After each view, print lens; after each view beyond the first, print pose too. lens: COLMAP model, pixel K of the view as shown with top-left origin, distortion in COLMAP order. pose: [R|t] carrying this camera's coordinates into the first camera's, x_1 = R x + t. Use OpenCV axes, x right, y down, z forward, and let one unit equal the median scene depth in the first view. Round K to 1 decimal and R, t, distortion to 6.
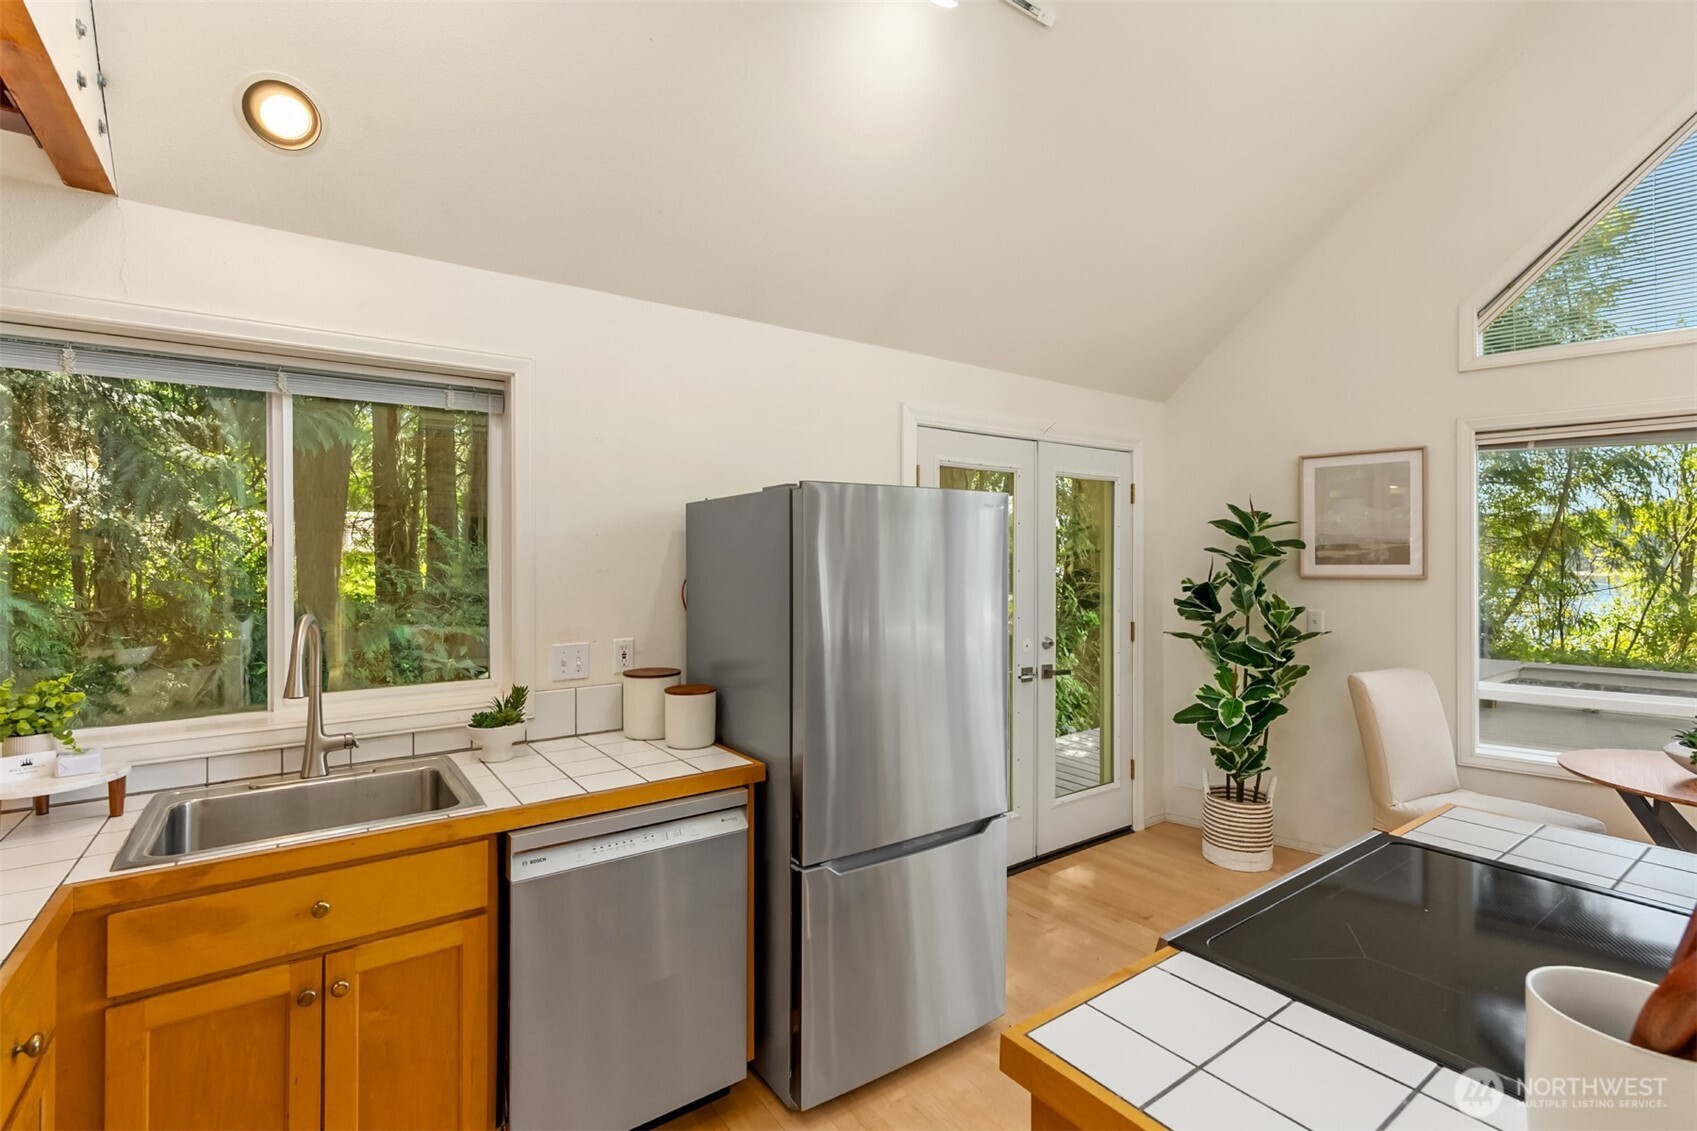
lens RADIAL K [[768.4, 0, 841.8], [0, 768.4, 557.7], [0, 0, 1]] dist [0.001103, 0.000584]
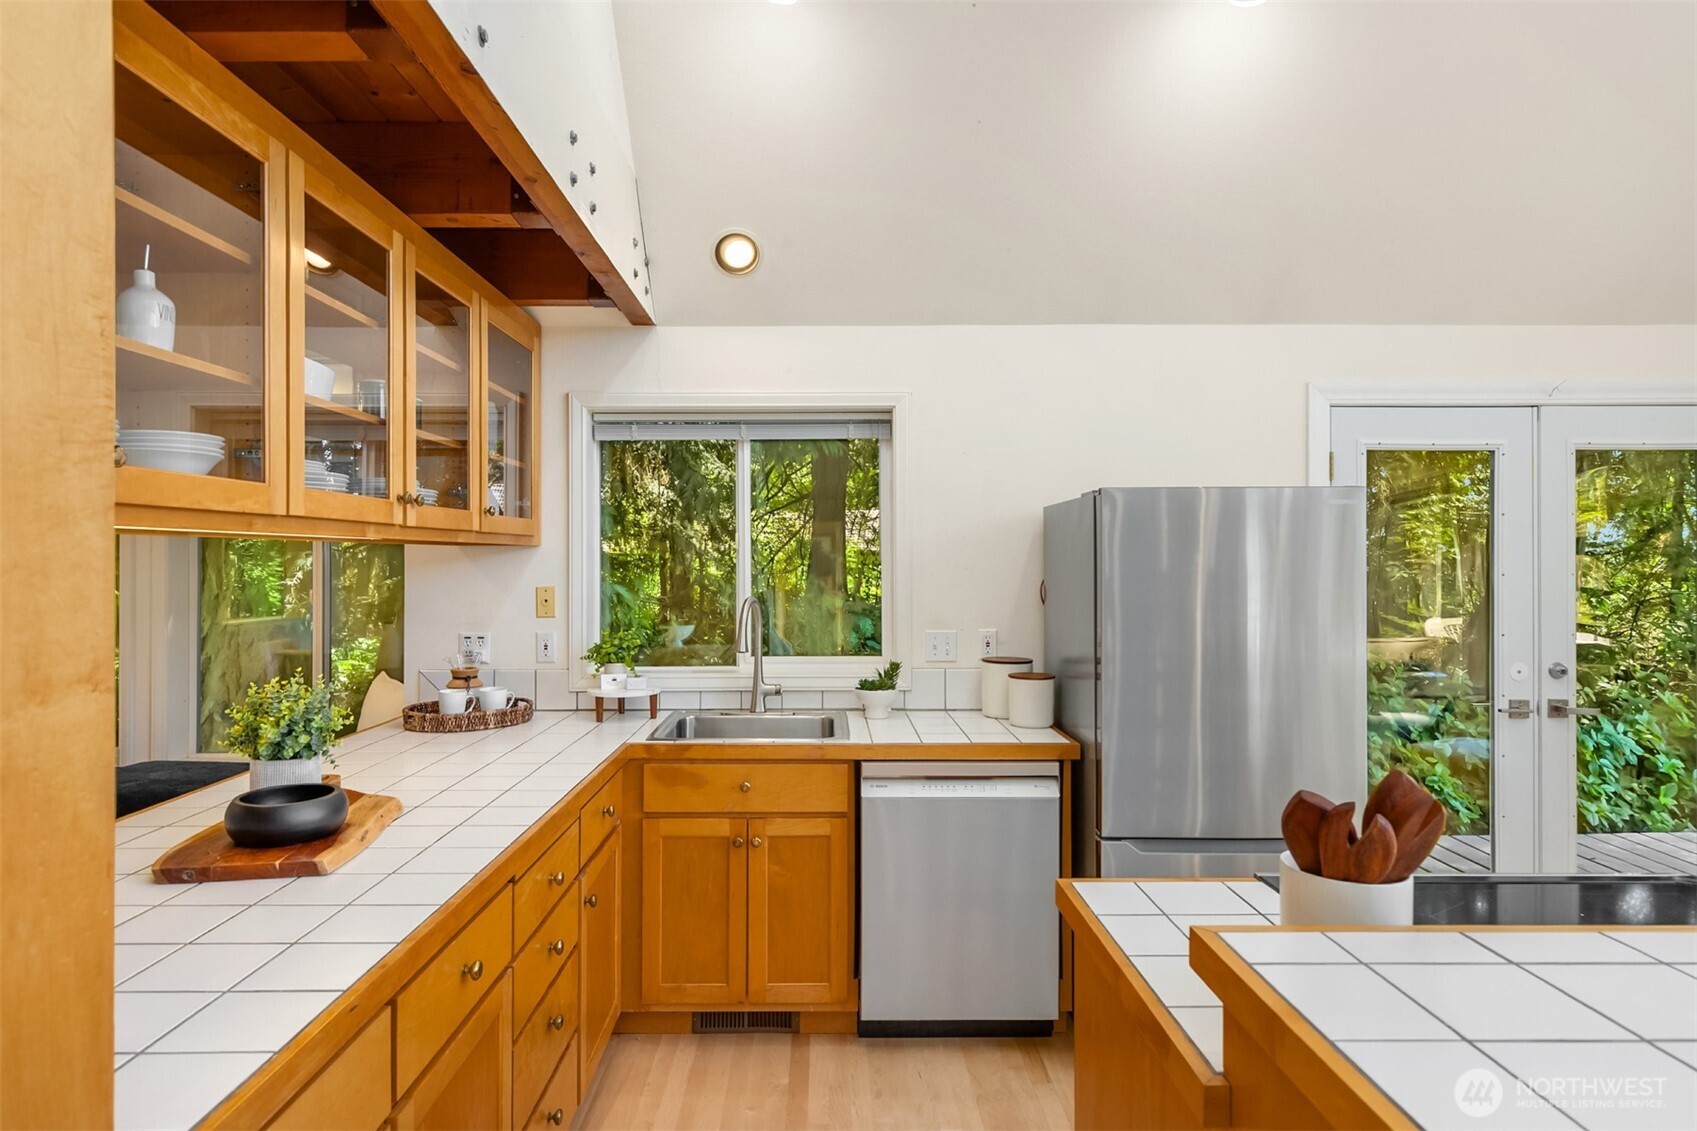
lens RADIAL K [[959.2, 0, 836.8], [0, 959.2, 561.0], [0, 0, 1]] dist [0.003623, -0.000415]
pose [[0.821111, 0.003991, -0.570755, 0.425975], [-0.001803, 0.999989, 0.004399, -0.000447], [0.570766, -0.002583, 0.821109, -0.351593]]
